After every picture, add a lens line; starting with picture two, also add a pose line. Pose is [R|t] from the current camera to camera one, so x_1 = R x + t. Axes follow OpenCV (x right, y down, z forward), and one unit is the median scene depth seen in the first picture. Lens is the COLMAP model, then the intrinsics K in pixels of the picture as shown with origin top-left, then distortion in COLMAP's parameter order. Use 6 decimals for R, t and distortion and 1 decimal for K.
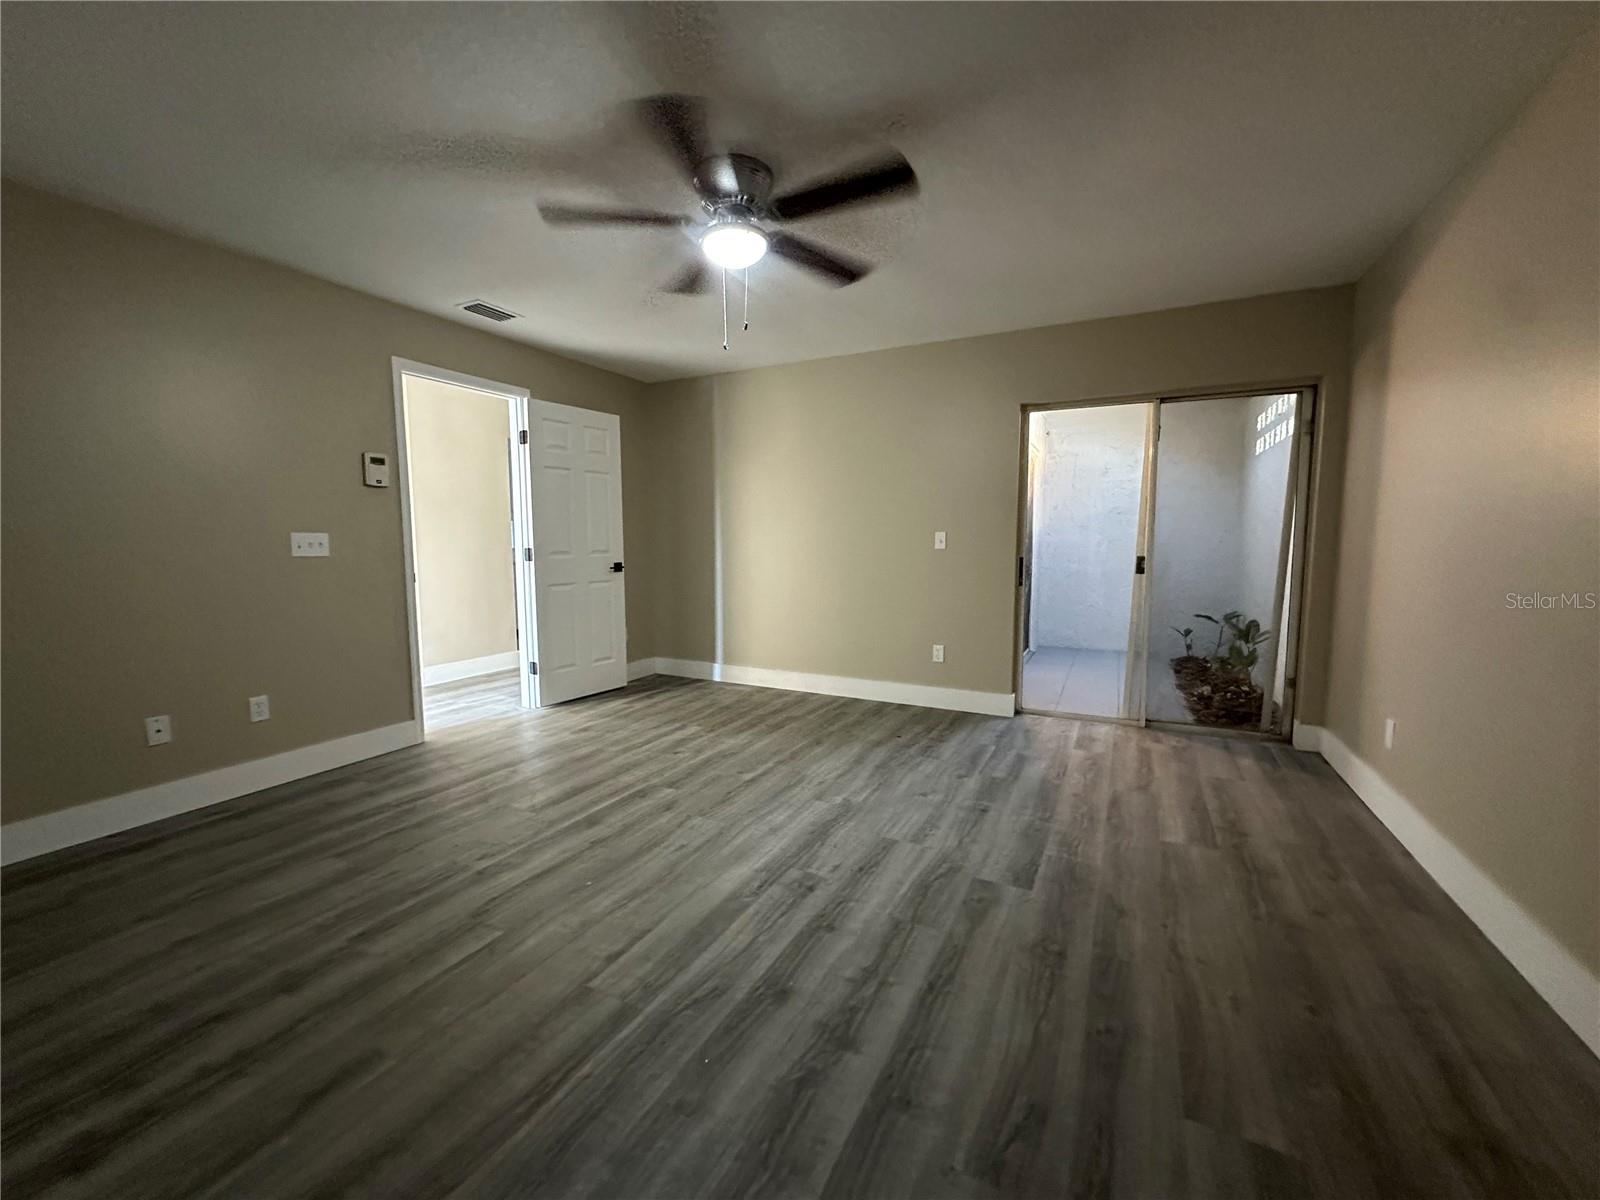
lens RADIAL K [[646.9, 0, 804.3], [0, 646.9, 598.8], [0, 0, 1]] dist [0.000524, 0.000556]
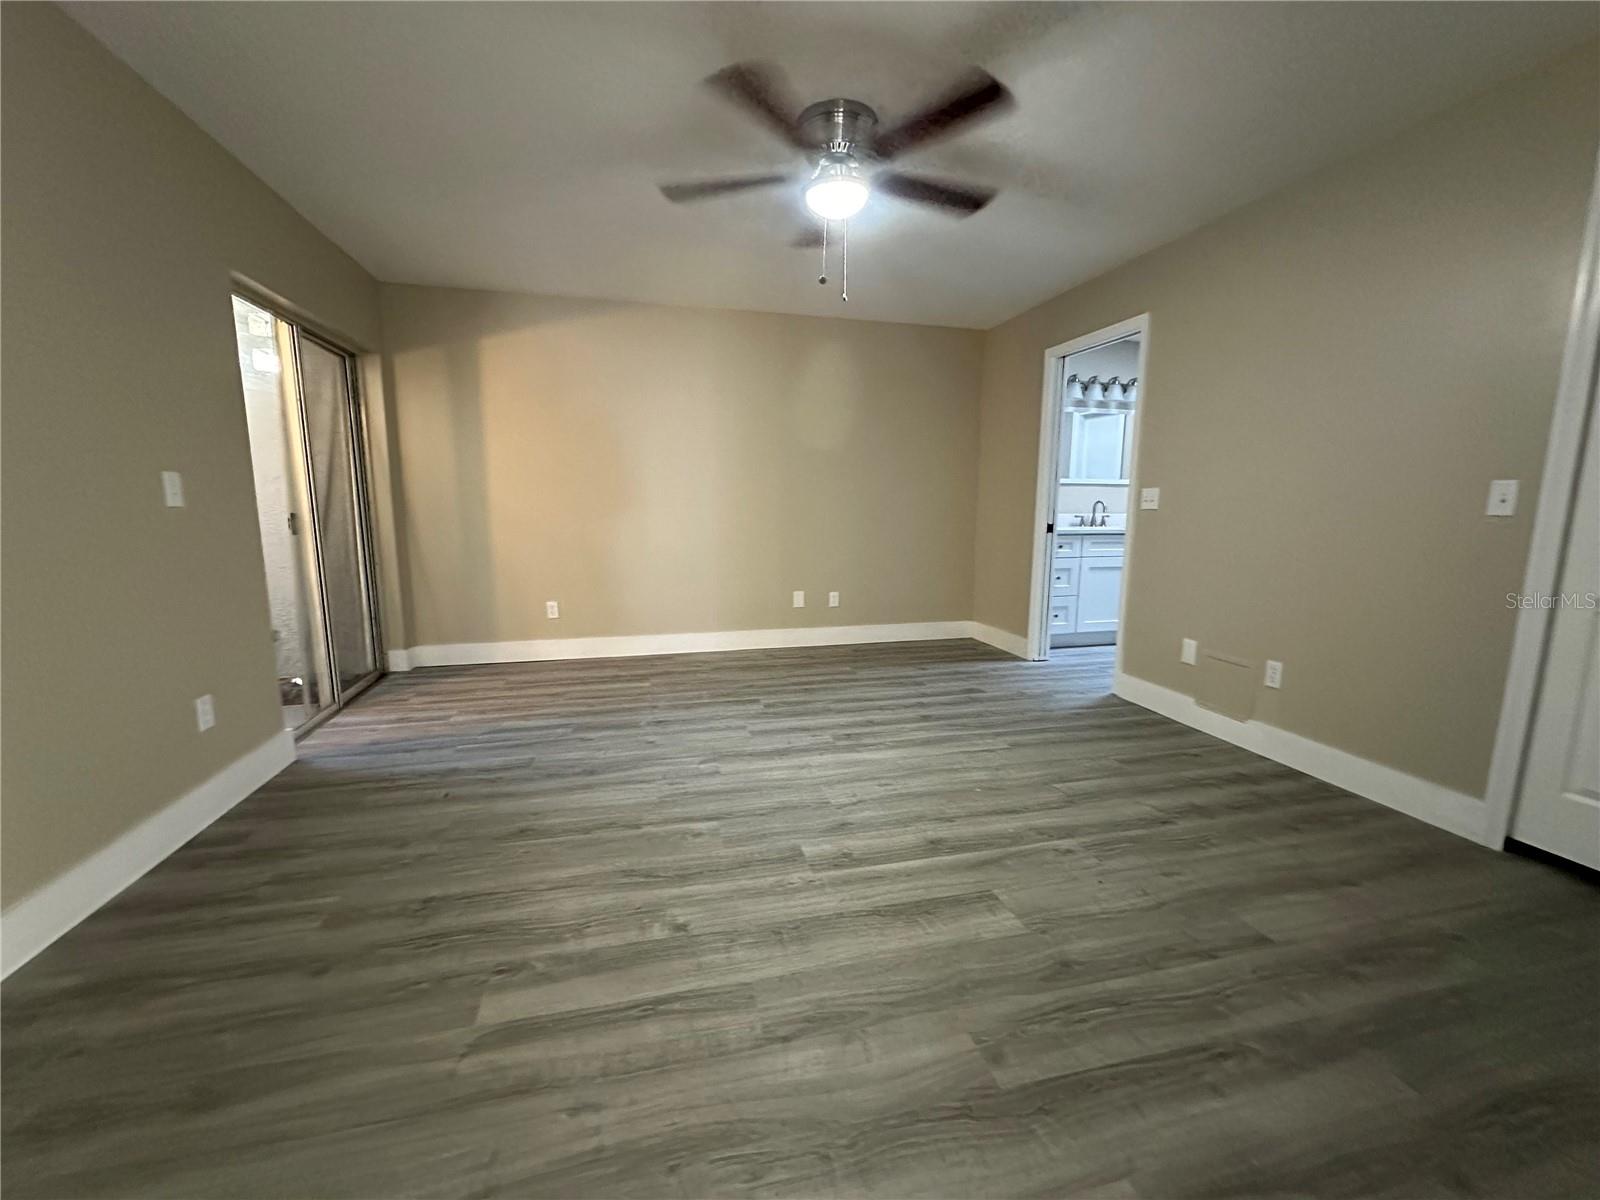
lens RADIAL K [[646.9, 0, 798.4], [0, 646.9, 601.0], [0, 0, 1]] dist [0.000524, 0.000556]
pose [[-0.659305, -0.116042, 0.742867, -0.795581], [0.067880, 0.974797, 0.212516, -0.132834], [-0.748805, 0.190538, -0.634812, 1.614254]]
